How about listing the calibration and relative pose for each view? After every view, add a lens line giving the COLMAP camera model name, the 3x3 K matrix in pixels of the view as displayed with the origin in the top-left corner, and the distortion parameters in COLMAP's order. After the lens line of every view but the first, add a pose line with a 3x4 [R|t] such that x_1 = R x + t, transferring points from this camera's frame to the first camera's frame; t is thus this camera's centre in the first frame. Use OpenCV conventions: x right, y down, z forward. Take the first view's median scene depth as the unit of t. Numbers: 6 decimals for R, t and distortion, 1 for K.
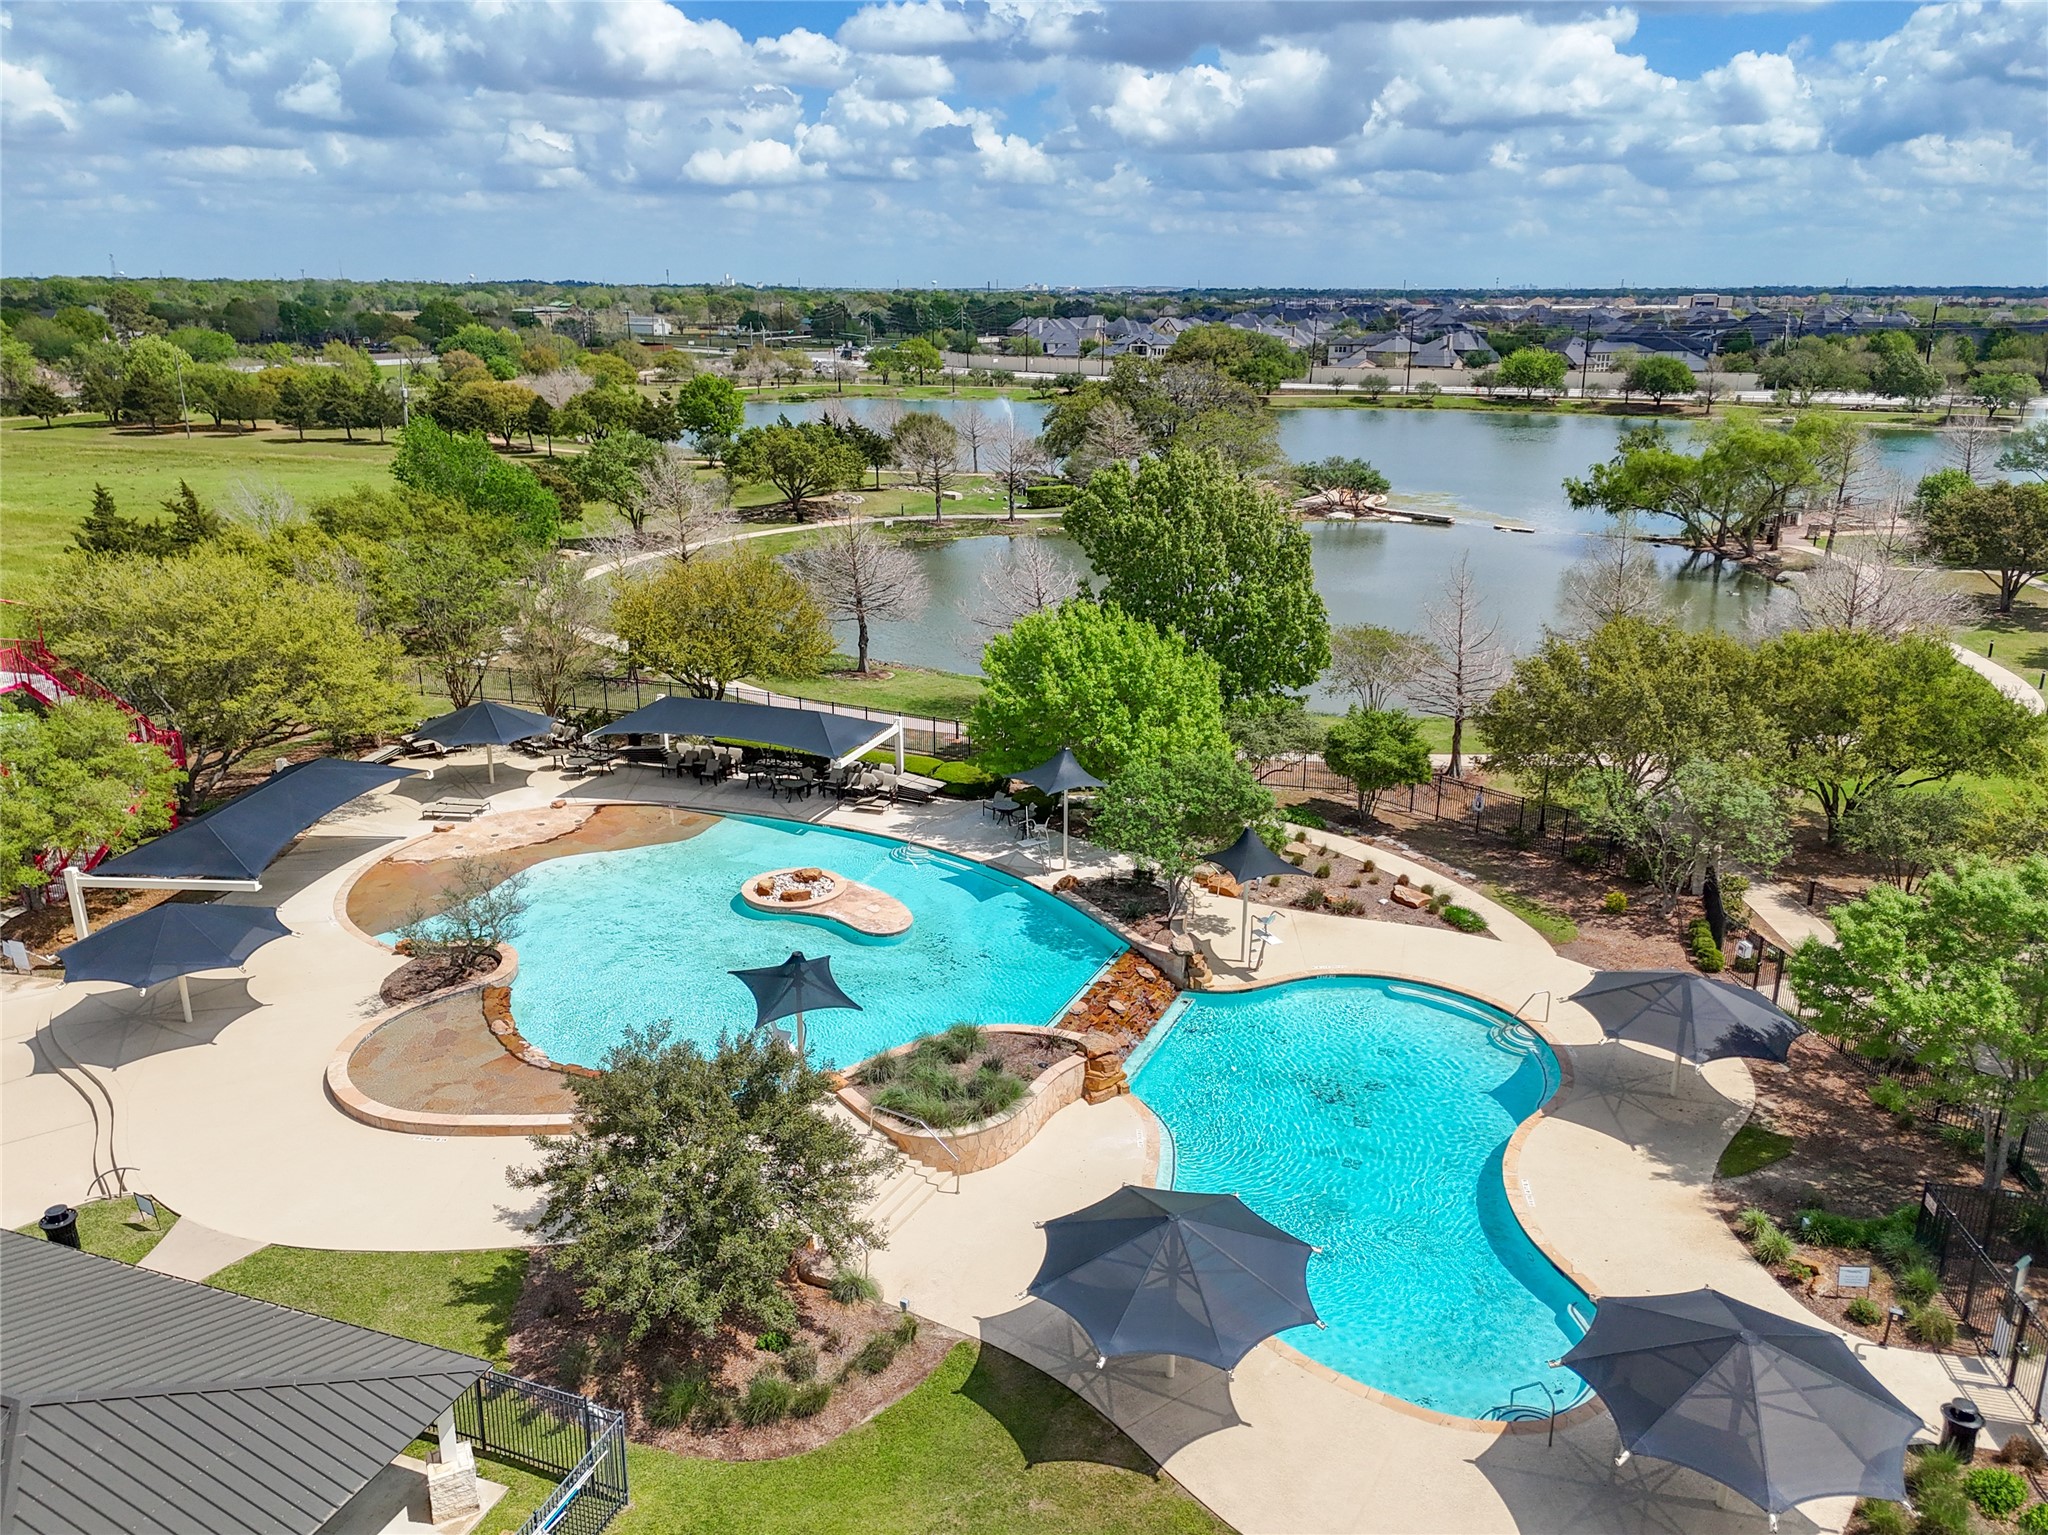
lens RADIAL K [[1450.8, 0, 1024.0], [0, 1450.8, 767.5], [0, 0, 1]] dist [0.042698, -0.038642]
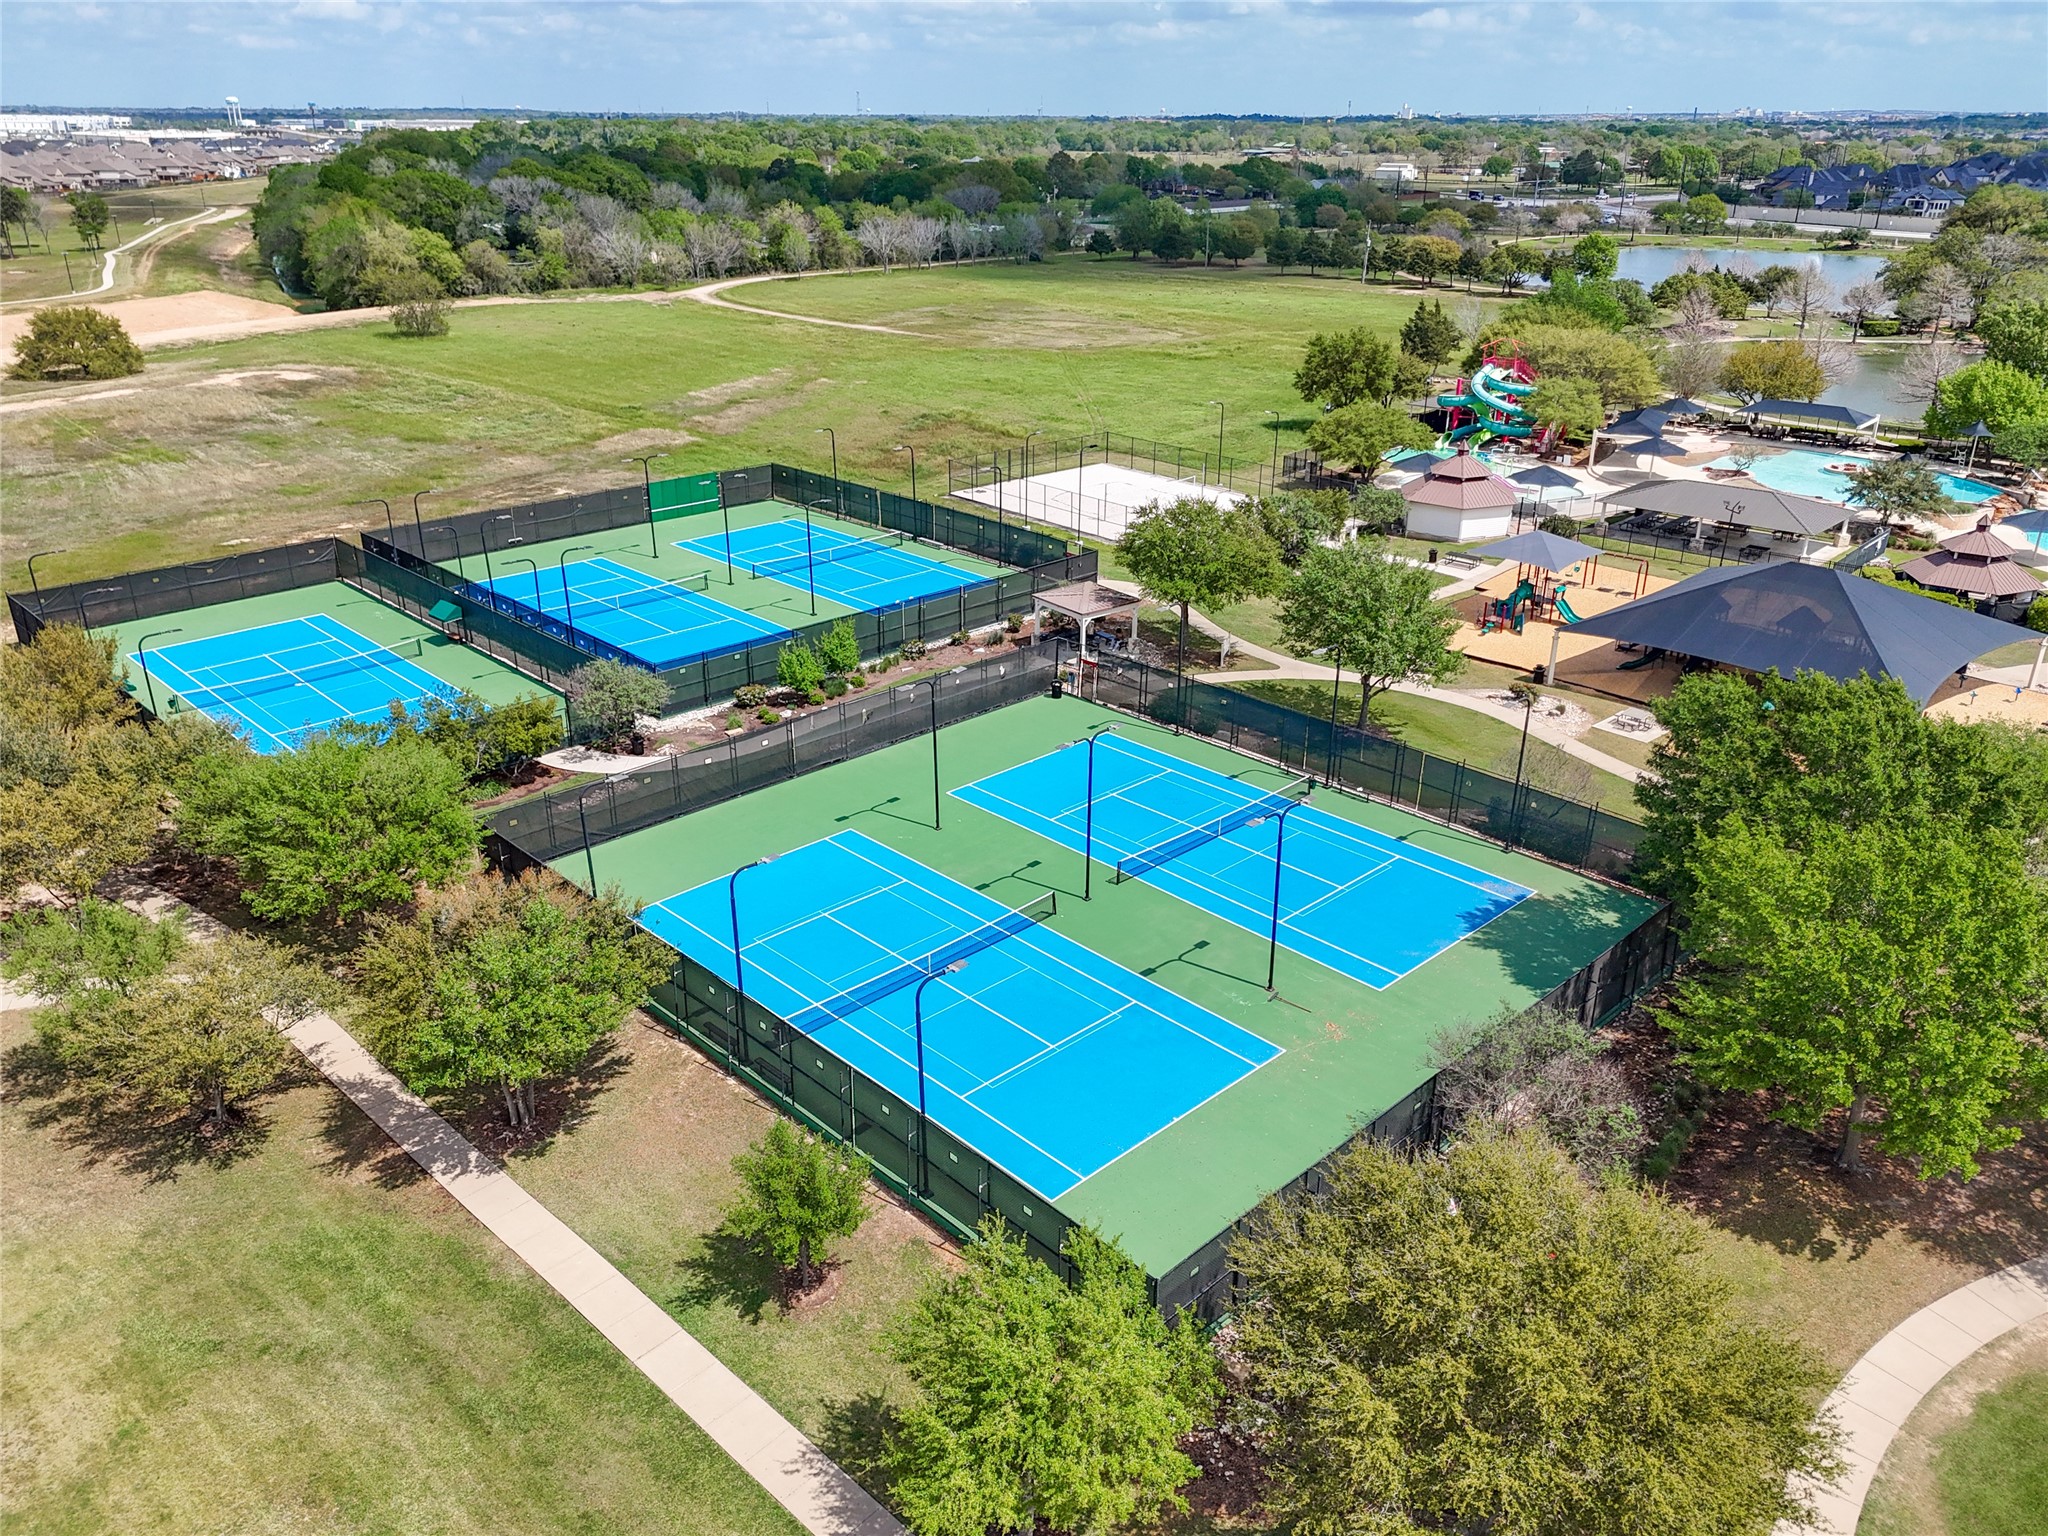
lens RADIAL K [[1450.8, 0, 1024.0], [0, 1450.8, 768.0], [0, 0, 1]] dist [0.042698, -0.038642]
pose [[0.918839, 0.153553, -0.363534, -0.119932], [-0.114833, 0.985366, 0.125966, 0.113377], [0.377556, -0.073997, 0.923025, -0.500456]]
